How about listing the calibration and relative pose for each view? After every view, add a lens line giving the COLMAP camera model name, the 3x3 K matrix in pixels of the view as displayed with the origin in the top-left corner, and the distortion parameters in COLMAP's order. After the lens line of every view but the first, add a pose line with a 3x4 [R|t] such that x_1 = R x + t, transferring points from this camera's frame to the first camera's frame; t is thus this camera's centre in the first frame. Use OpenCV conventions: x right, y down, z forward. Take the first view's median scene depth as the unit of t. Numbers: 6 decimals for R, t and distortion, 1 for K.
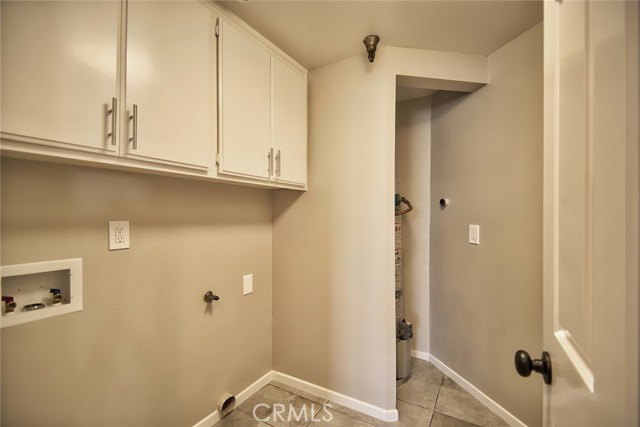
lens RADIAL K [[281.7, 0, 320.0], [0, 281.7, 213.2], [0, 0, 1]] dist [0.009789, -0.010417]
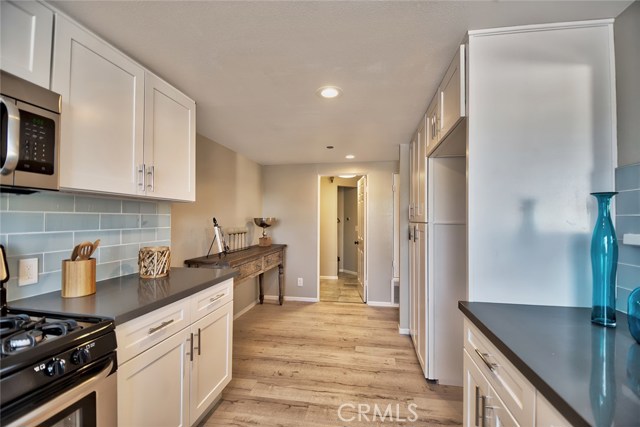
lens RADIAL K [[281.7, 0, 322.8], [0, 281.7, 215.0], [0, 0, 1]] dist [0.009789, -0.010417]
pose [[0.937314, 0.006554, 0.348423, -1.215187], [-0.000870, 0.999864, -0.016468, -0.033929], [-0.348484, 0.015133, 0.937193, -2.442958]]
